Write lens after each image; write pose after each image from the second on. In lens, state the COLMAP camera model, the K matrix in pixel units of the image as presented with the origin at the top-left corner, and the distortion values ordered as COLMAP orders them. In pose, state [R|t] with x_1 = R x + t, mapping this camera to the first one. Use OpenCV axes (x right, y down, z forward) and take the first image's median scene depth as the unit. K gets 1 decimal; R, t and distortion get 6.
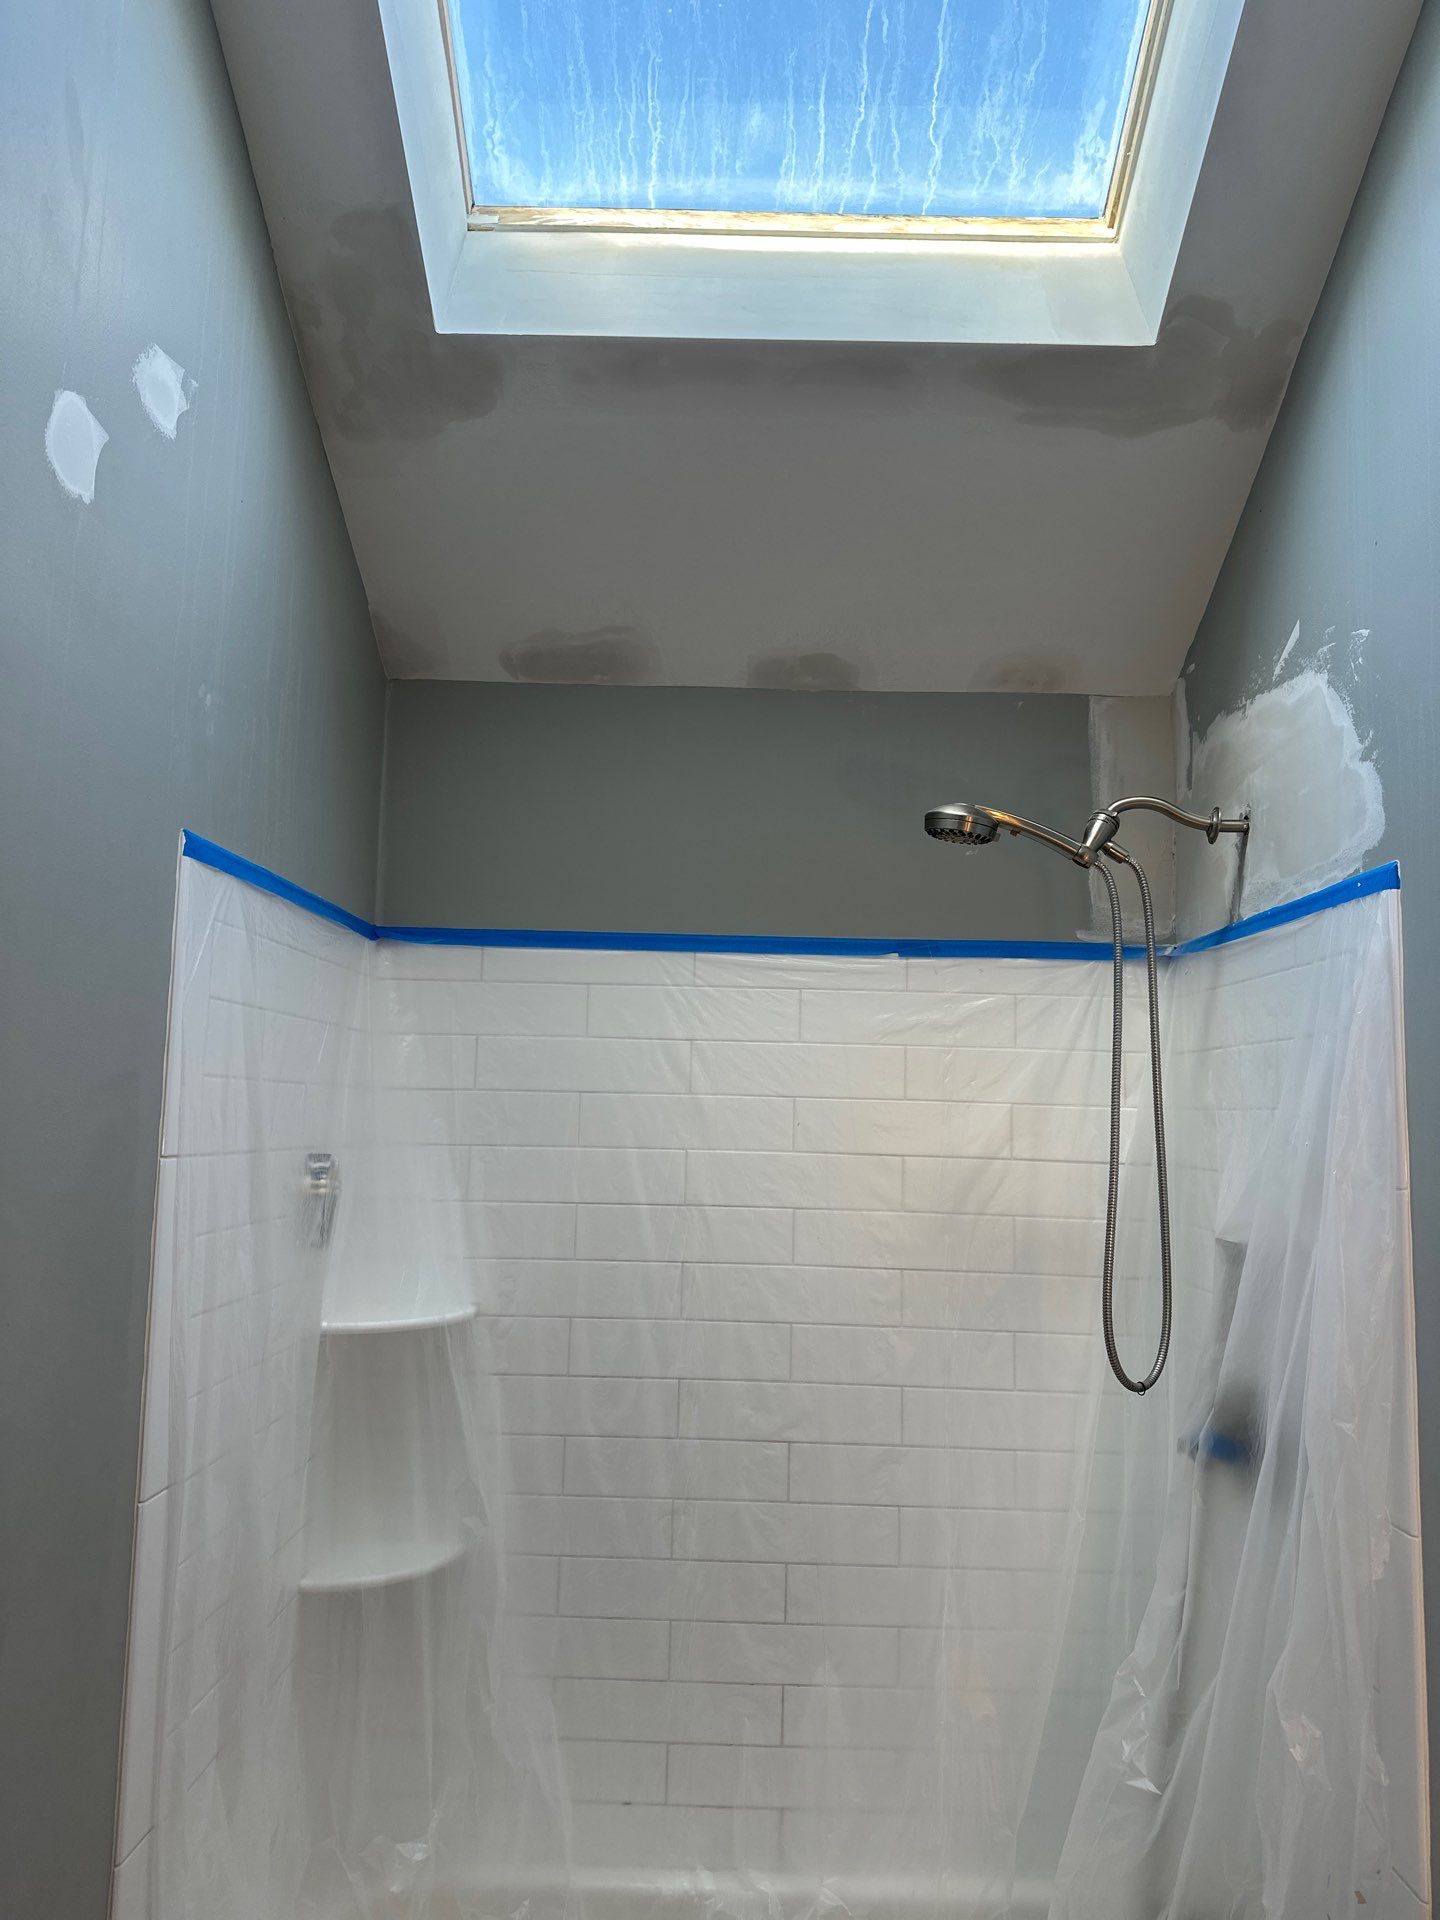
lens RADIAL K [[1318.8, 0, 726.9], [0, 1318.8, 977.8], [0, 0, 1]] dist [-0.024734, -0.004887]
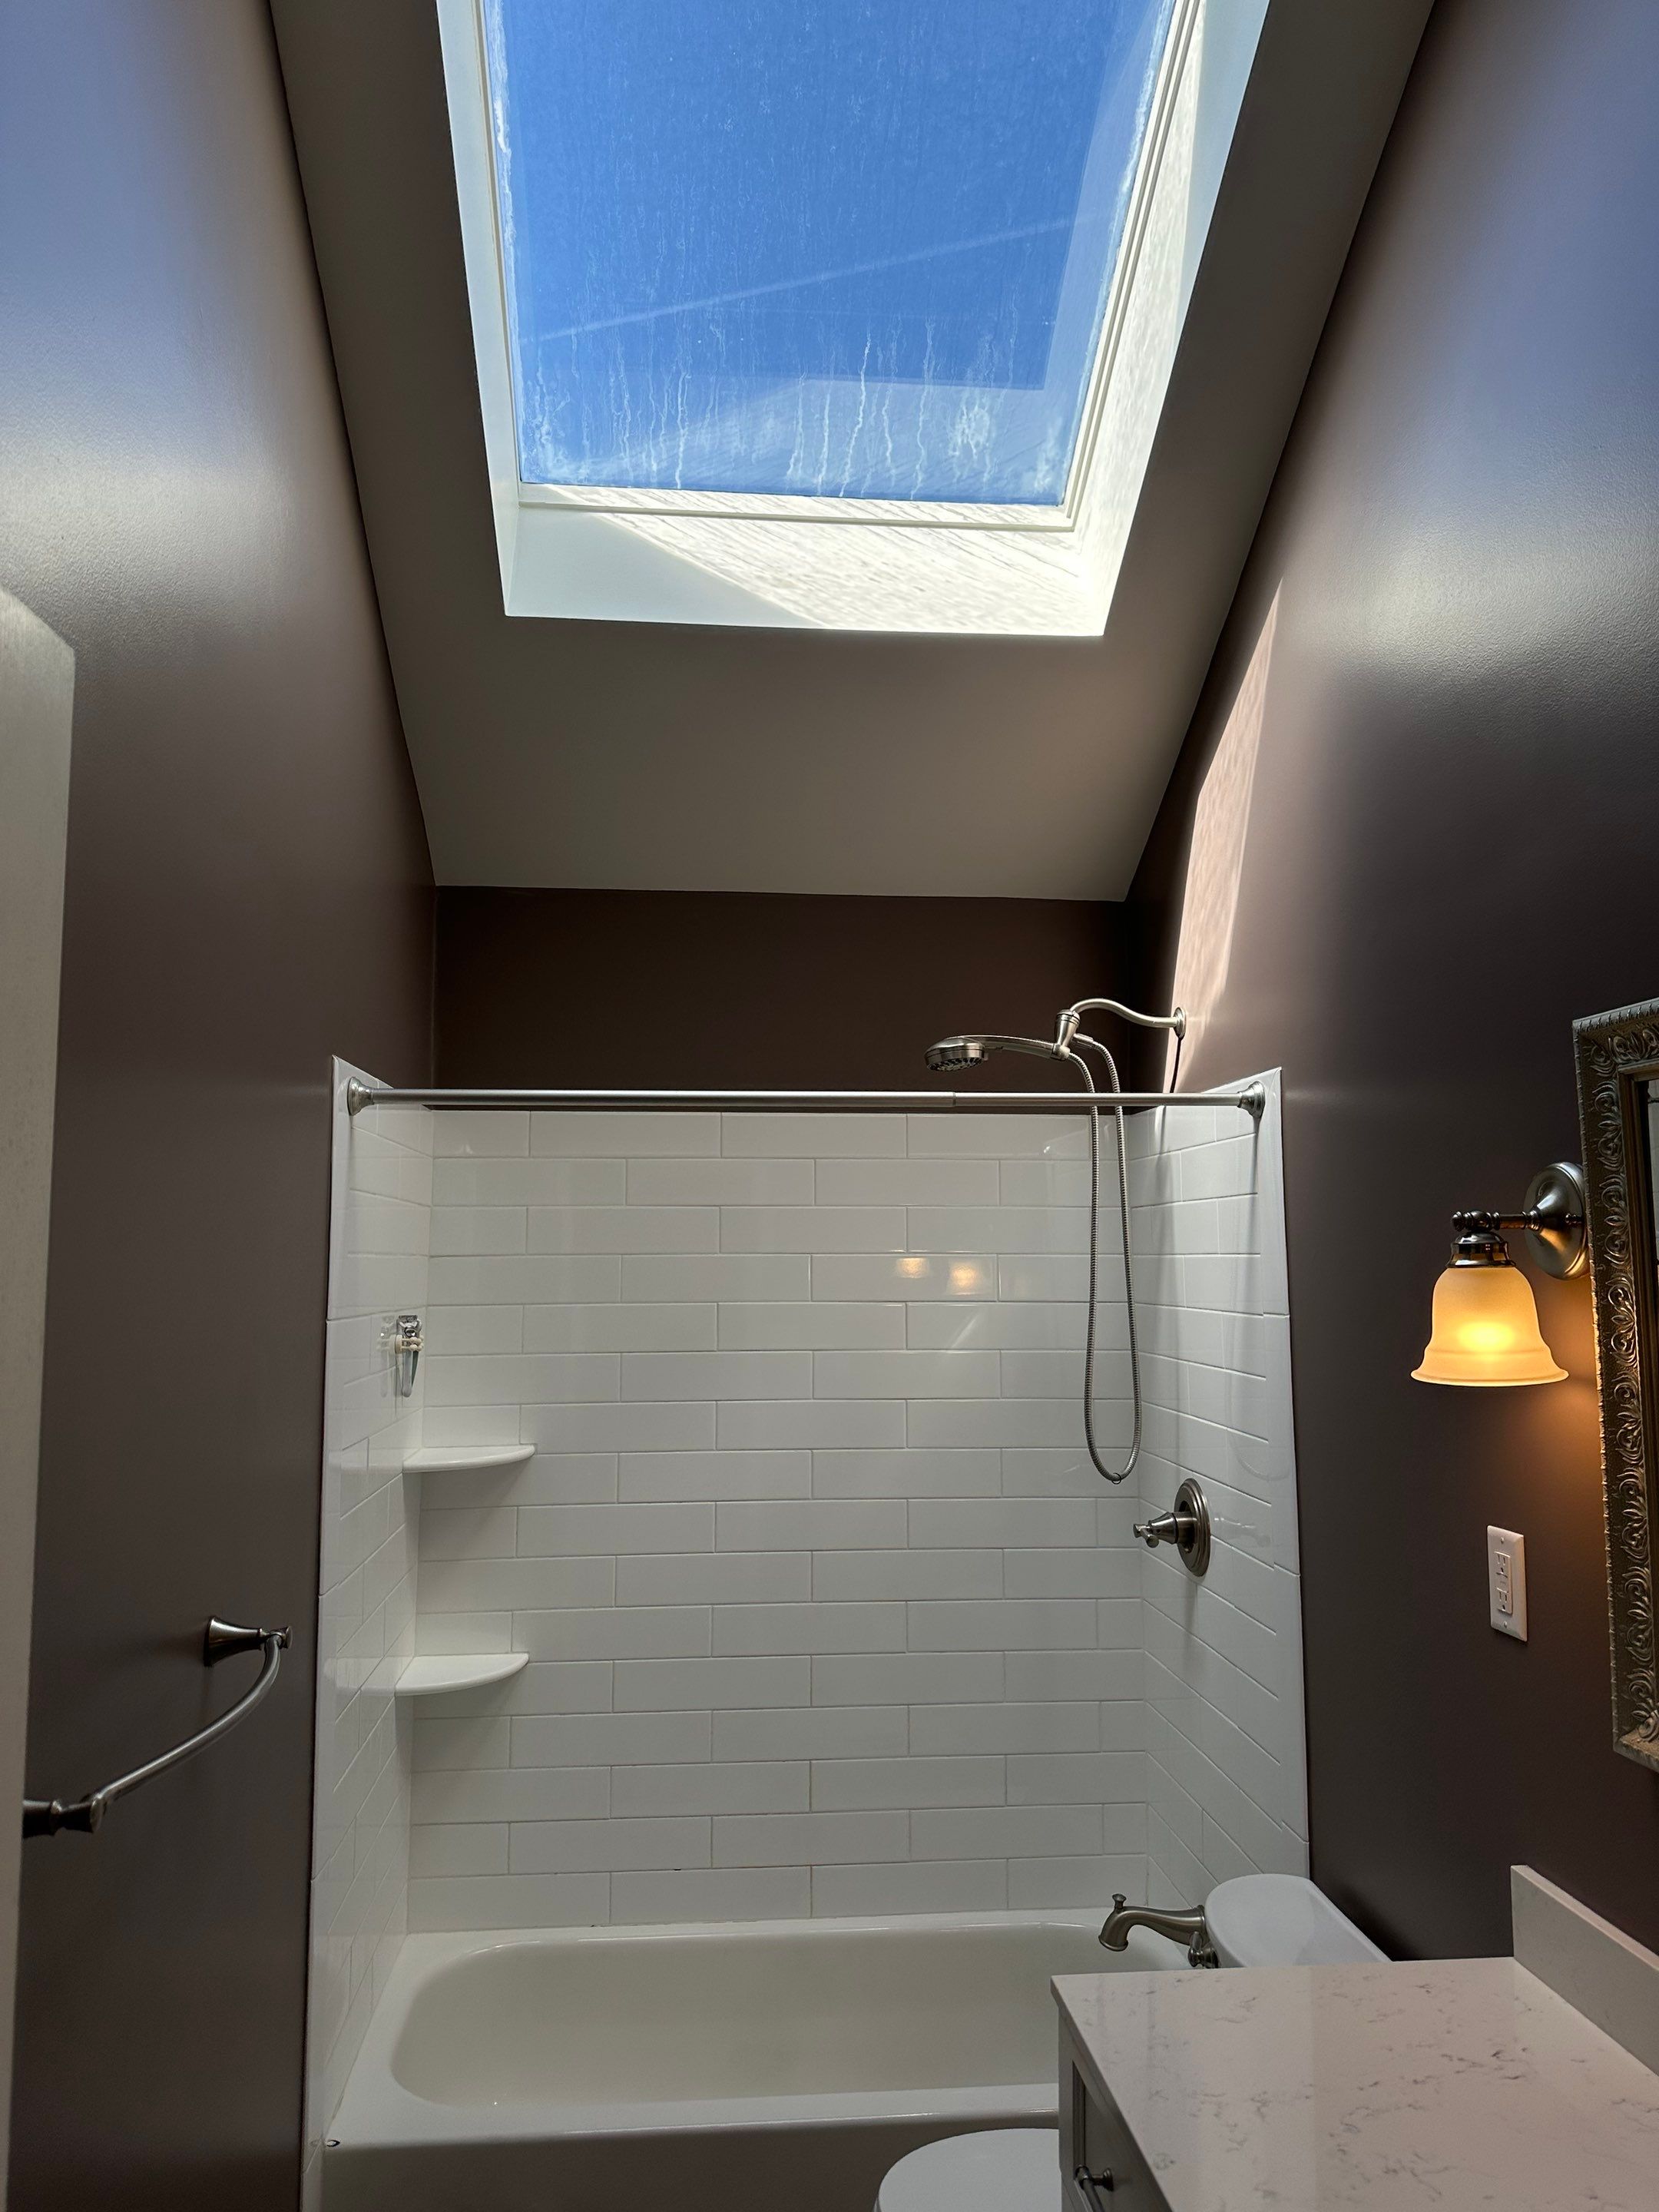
lens RADIAL K [[1591.0, 0, 870.0], [0, 1591.0, 1105.3], [0, 0, 1]] dist [0.019983, -0.017700]
pose [[0.992852, -0.013372, 0.118597, -0.066758], [0.012471, 0.999888, 0.008333, -0.057385], [-0.118695, -0.006794, 0.992907, -0.438387]]
